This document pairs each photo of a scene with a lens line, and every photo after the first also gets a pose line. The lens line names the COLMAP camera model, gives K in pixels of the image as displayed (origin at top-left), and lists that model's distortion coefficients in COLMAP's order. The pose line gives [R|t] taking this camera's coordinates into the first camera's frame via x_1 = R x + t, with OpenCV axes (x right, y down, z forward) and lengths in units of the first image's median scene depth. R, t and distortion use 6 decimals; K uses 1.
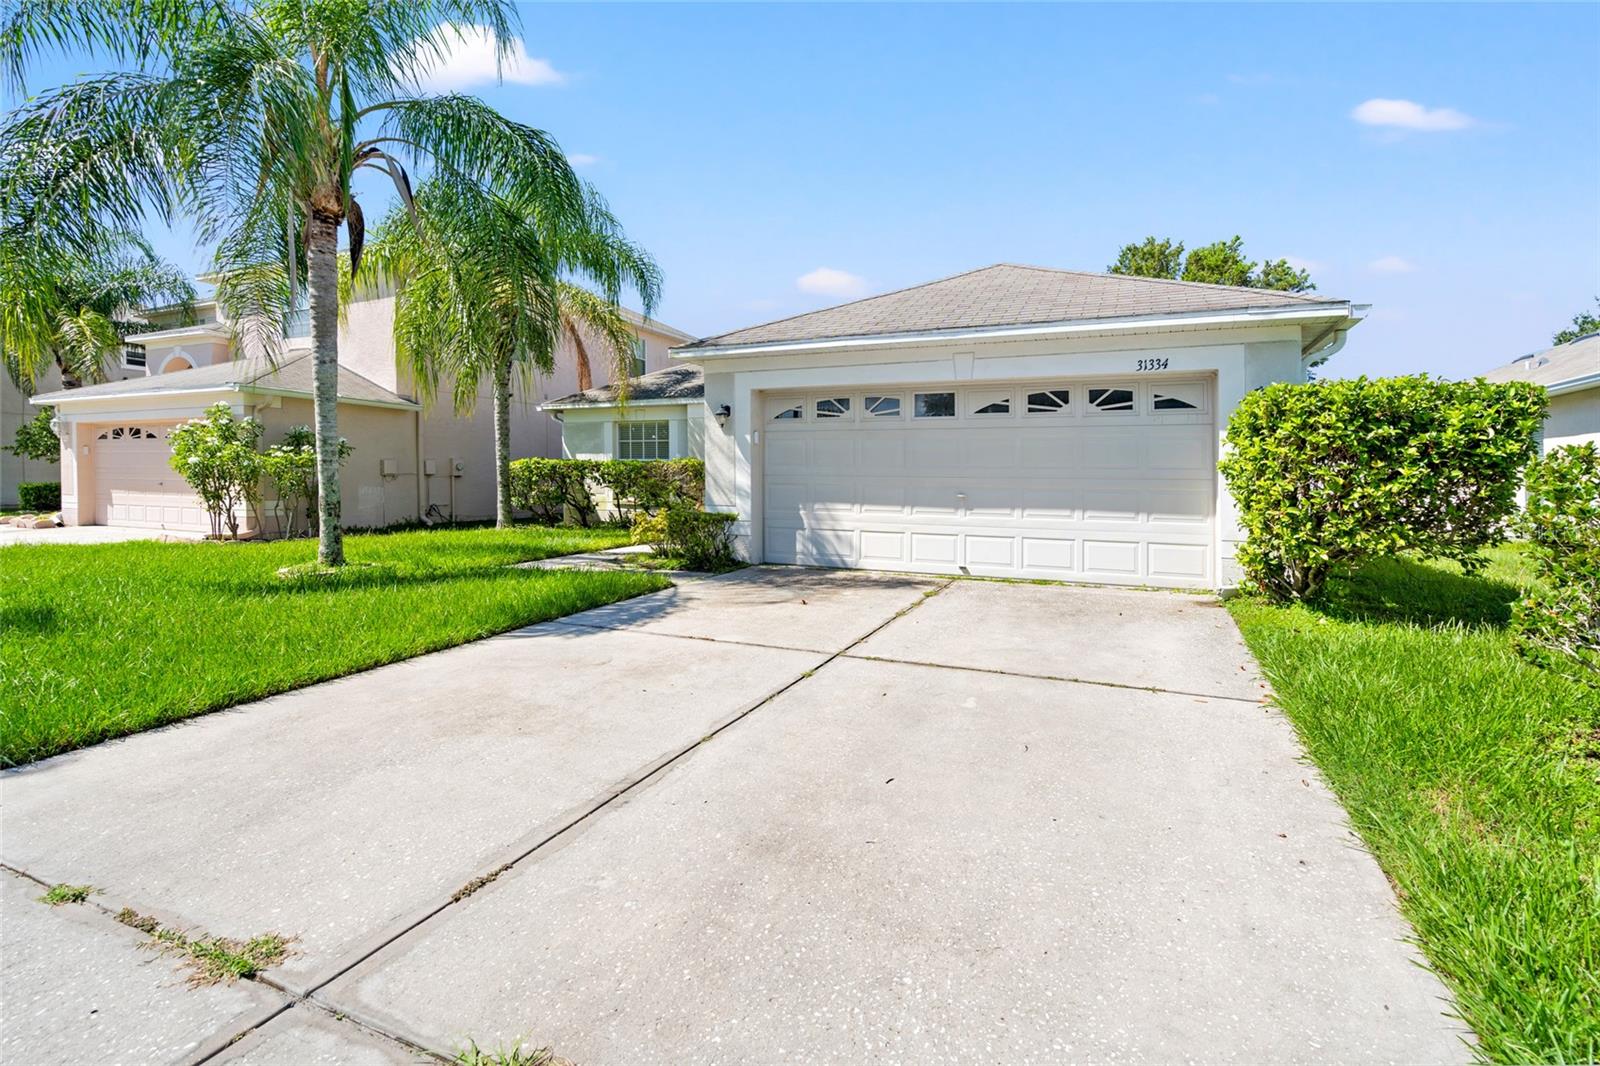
lens RADIAL K [[729.0, 0, 790.0], [0, 729.0, 529.8], [0, 0, 1]] dist [0.004343, 0.000517]
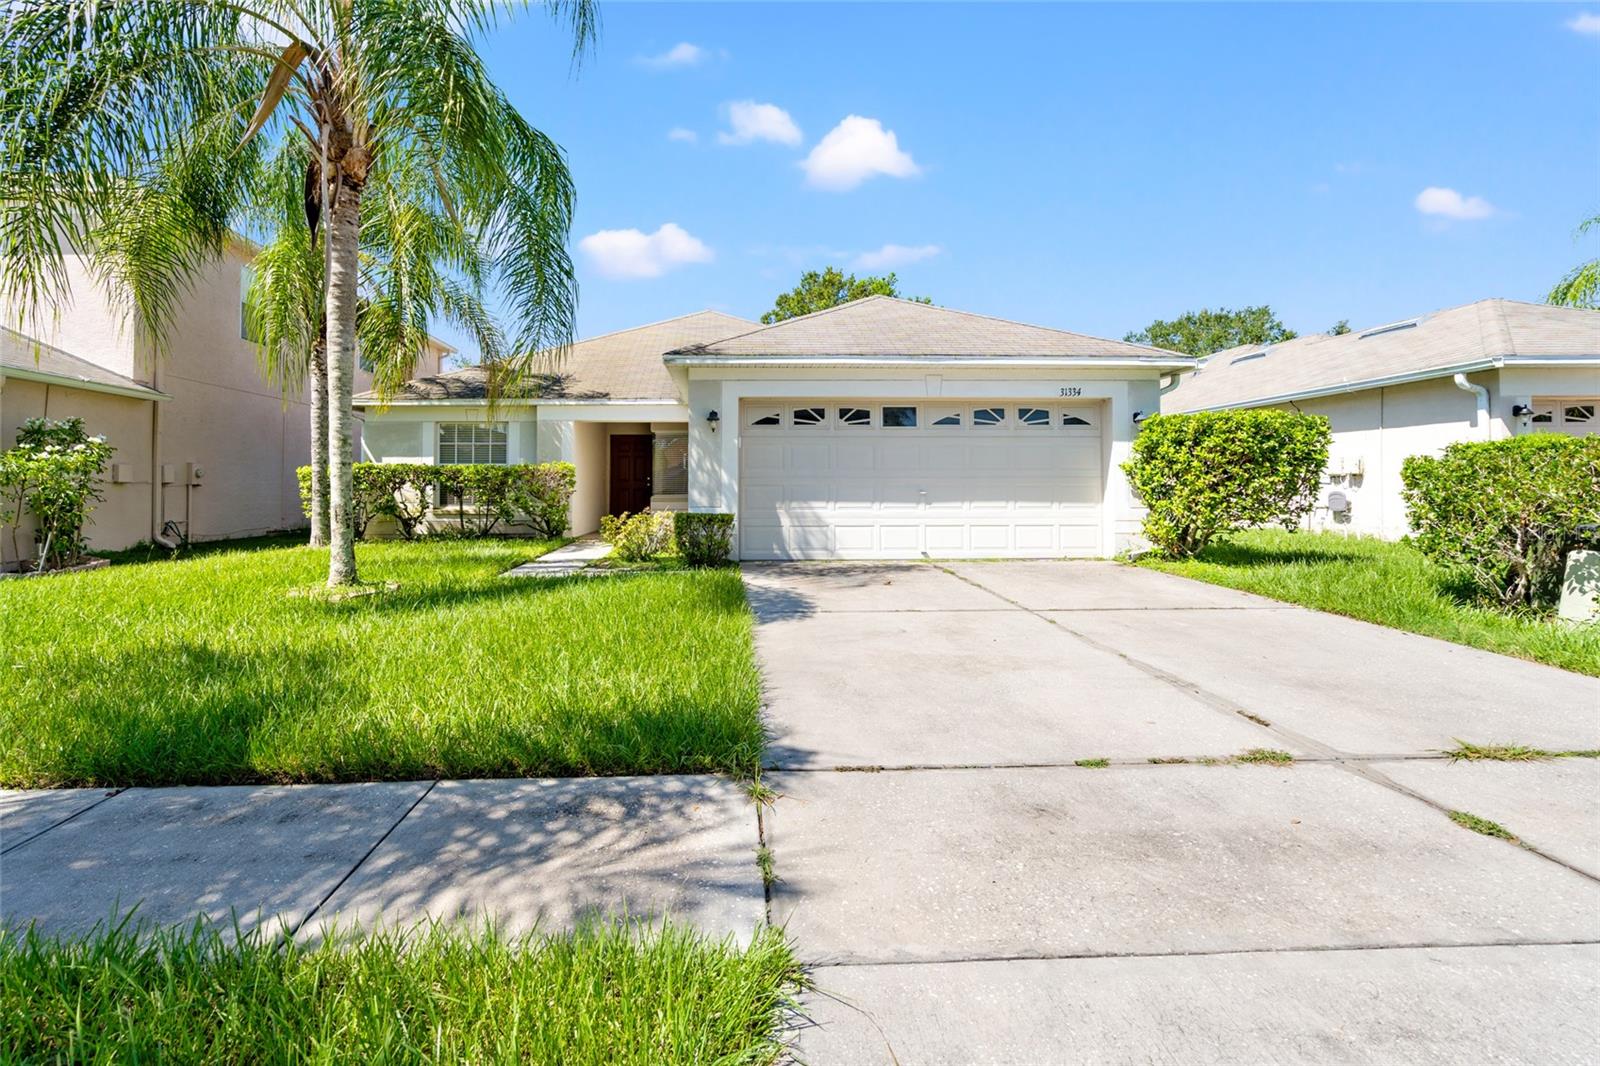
lens RADIAL K [[729.0, 0, 809.0], [0, 729.0, 533.9], [0, 0, 1]] dist [0.004343, 0.000517]
pose [[0.903891, -0.041448, 0.425750, -0.455162], [0.042000, 0.999085, 0.008094, 0.004088], [-0.425696, 0.010565, 0.904805, -0.011578]]
